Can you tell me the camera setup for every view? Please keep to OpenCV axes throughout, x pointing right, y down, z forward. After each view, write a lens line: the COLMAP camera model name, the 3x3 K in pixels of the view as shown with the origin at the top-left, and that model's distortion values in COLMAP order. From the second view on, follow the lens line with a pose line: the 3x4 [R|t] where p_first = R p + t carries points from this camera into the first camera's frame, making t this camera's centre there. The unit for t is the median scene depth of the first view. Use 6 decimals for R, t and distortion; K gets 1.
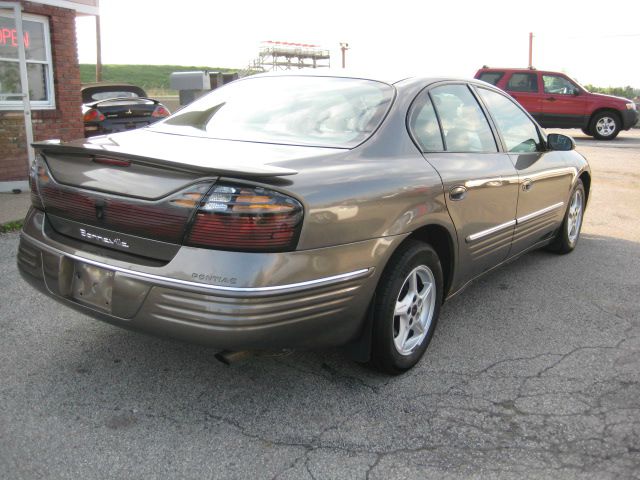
lens RADIAL K [[671.6, 0, 324.7], [0, 671.6, 245.3], [0, 0, 1]] dist [-0.145646, 0.192898]
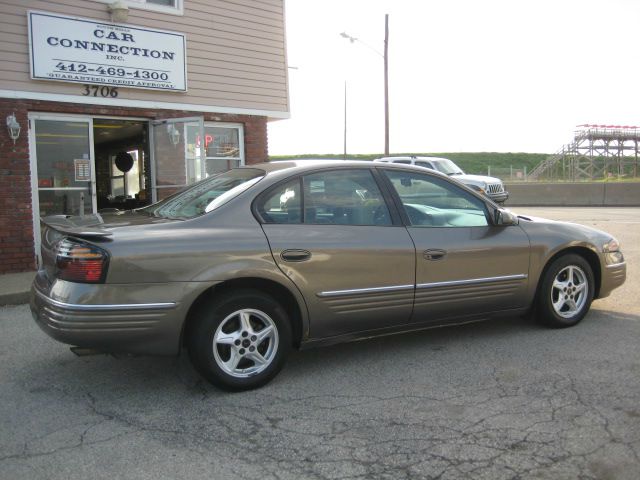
lens RADIAL K [[671.6, 0, 324.7], [0, 671.6, 245.3], [0, 0, 1]] dist [-0.145646, 0.192898]
pose [[0.889702, 0.015723, -0.456271, 0.664963], [-0.073373, 0.991340, -0.108912, 0.029689], [0.450607, 0.130378, 0.883151, -0.082775]]
